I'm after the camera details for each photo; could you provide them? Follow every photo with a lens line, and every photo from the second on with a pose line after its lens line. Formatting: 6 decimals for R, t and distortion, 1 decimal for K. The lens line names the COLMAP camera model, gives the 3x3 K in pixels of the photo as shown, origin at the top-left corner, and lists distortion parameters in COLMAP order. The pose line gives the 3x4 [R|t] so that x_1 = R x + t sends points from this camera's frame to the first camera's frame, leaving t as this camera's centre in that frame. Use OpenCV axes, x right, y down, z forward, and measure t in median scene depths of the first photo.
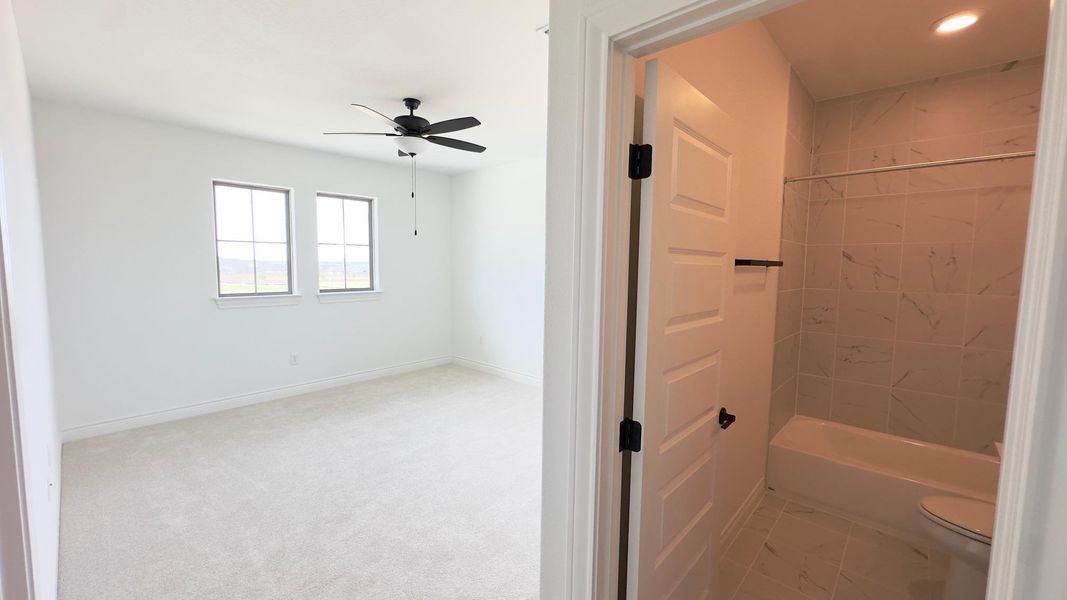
lens RADIAL K [[428.1, 0, 532.0], [0, 428.1, 299.7], [0, 0, 1]] dist [-0.003556, -0.000299]
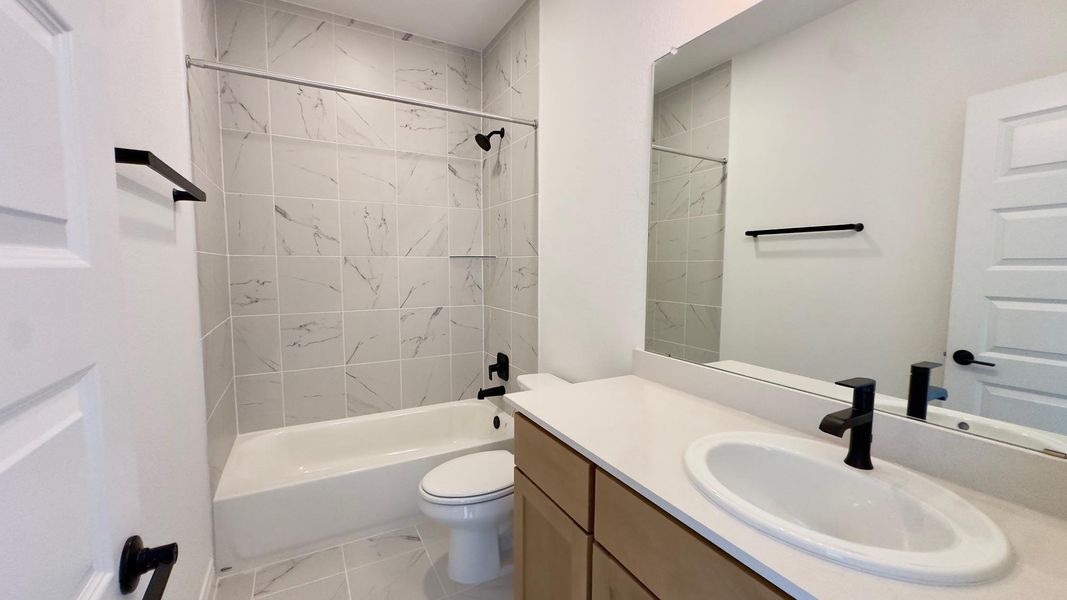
lens RADIAL K [[428.1, 0, 532.0], [0, 428.1, 299.7], [0, 0, 1]] dist [-0.003556, -0.000299]
pose [[0.323224, -0.089443, 0.942086, 0.136835], [0.078314, 0.994637, 0.067563, 0.039240], [-0.943076, 0.051941, 0.328495, 0.318163]]
